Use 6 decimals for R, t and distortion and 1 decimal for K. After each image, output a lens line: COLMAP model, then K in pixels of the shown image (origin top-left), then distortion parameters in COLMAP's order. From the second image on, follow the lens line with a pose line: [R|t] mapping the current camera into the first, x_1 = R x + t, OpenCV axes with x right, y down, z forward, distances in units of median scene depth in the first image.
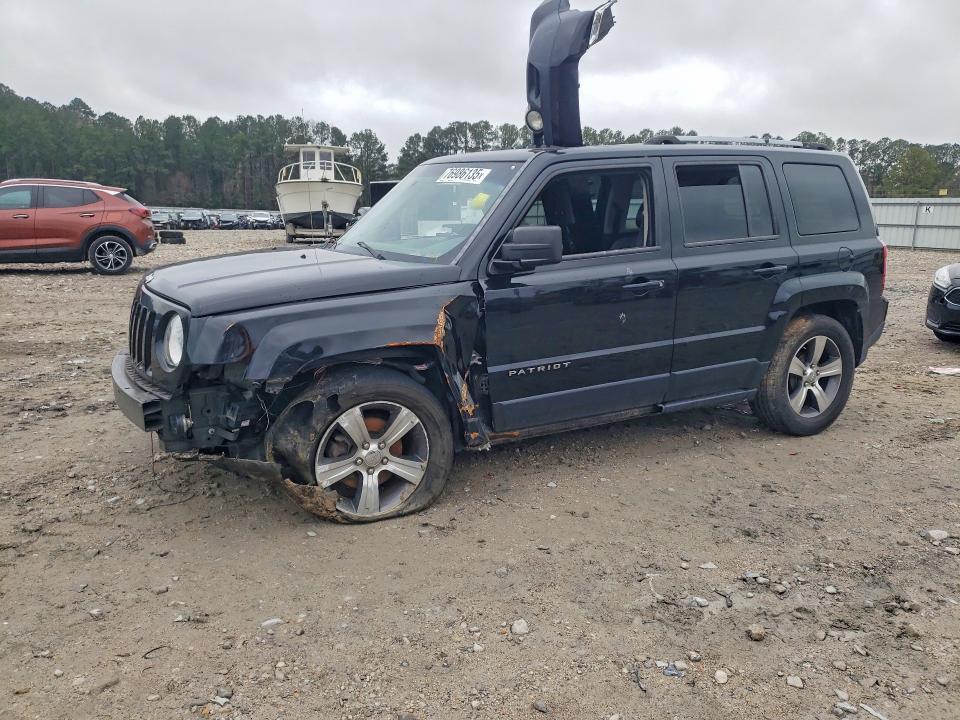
lens RADIAL K [[753.6, 0, 486.1], [0, 753.6, 360.2], [0, 0, 1]] dist [0.032277, -0.007378]
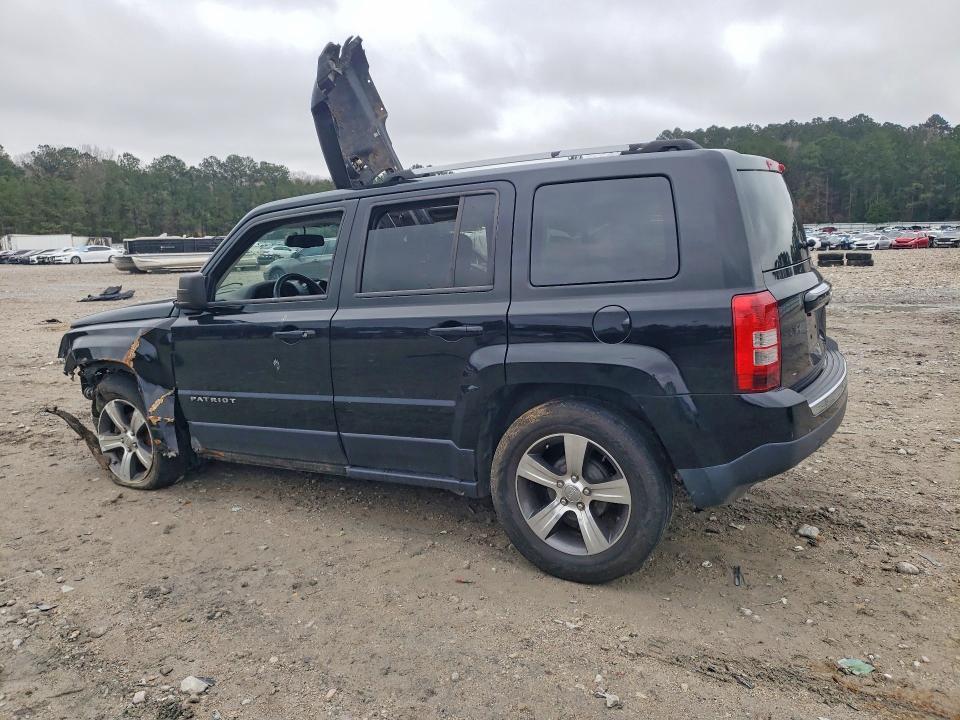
lens RADIAL K [[753.6, 0, 486.1], [0, 753.6, 360.2], [0, 0, 1]] dist [0.032277, -0.007378]
pose [[0.512158, 0.108617, -0.851996, 0.969208], [-0.128146, 0.990532, 0.049246, -0.121128], [0.849278, 0.083958, 0.521227, 0.584390]]
